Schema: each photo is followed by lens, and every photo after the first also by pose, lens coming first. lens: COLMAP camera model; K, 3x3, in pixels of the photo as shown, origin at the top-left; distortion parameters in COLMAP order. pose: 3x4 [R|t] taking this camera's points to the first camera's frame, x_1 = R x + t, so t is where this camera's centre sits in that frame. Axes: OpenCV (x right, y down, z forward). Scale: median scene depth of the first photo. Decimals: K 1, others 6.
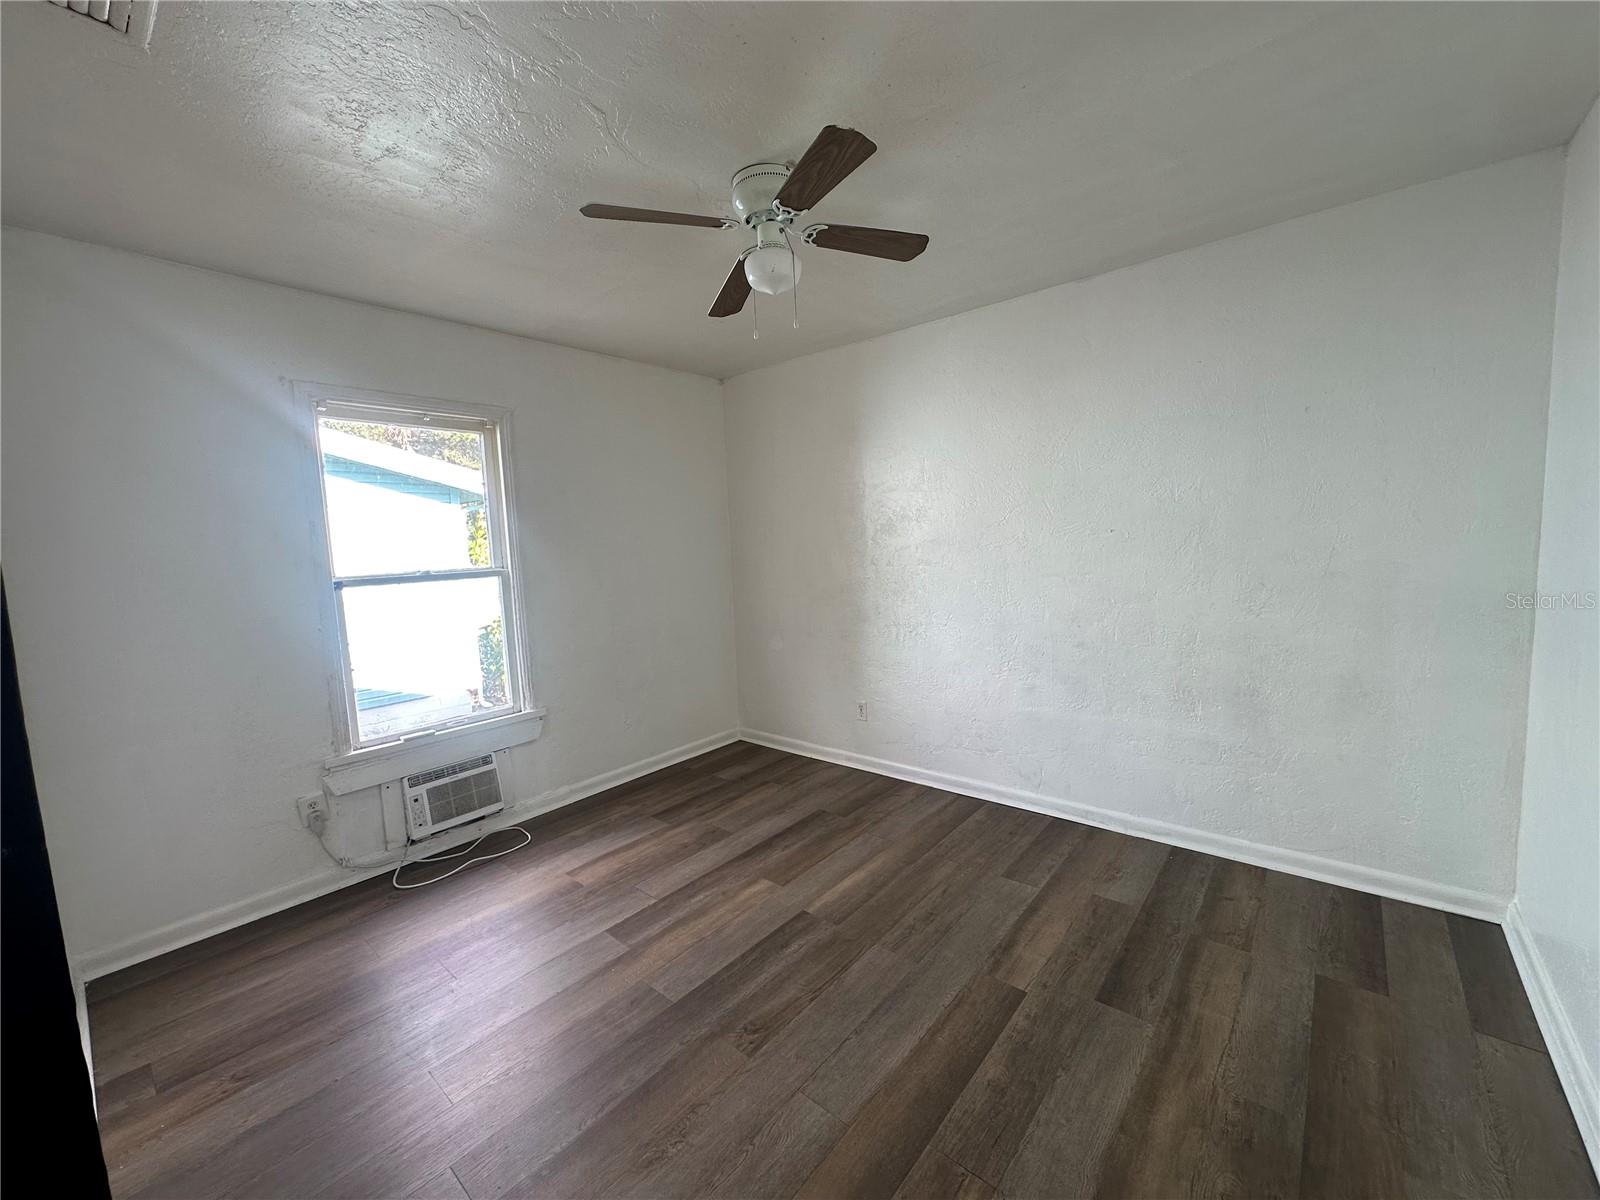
lens RADIAL K [[639.8, 0, 801.0], [0, 639.8, 599.3], [0, 0, 1]] dist [-0.002312, 0.001350]
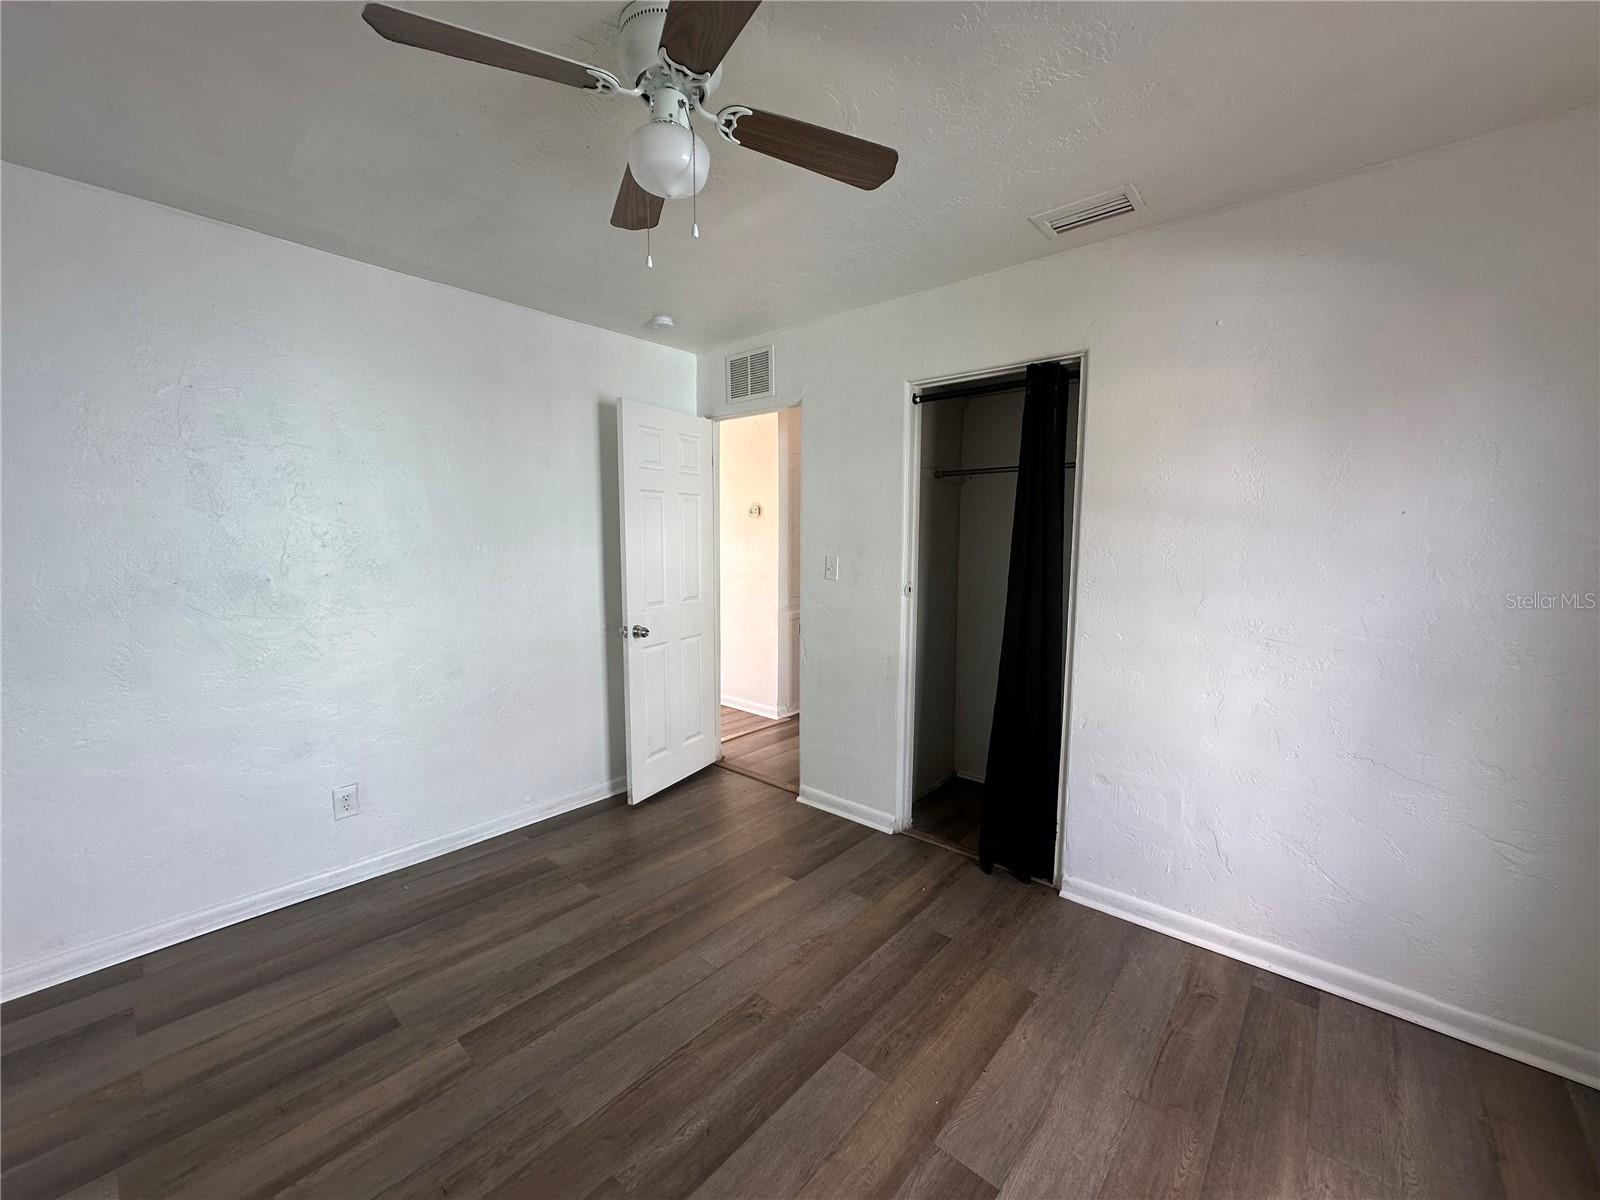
lens RADIAL K [[639.8, 0, 798.6], [0, 639.8, 600.6], [0, 0, 1]] dist [-0.002312, 0.001350]
pose [[-0.999201, 0.034033, 0.020940, -0.189992], [0.037618, 0.977881, 0.205752, -0.185315], [-0.013474, 0.206375, -0.978380, 1.839703]]
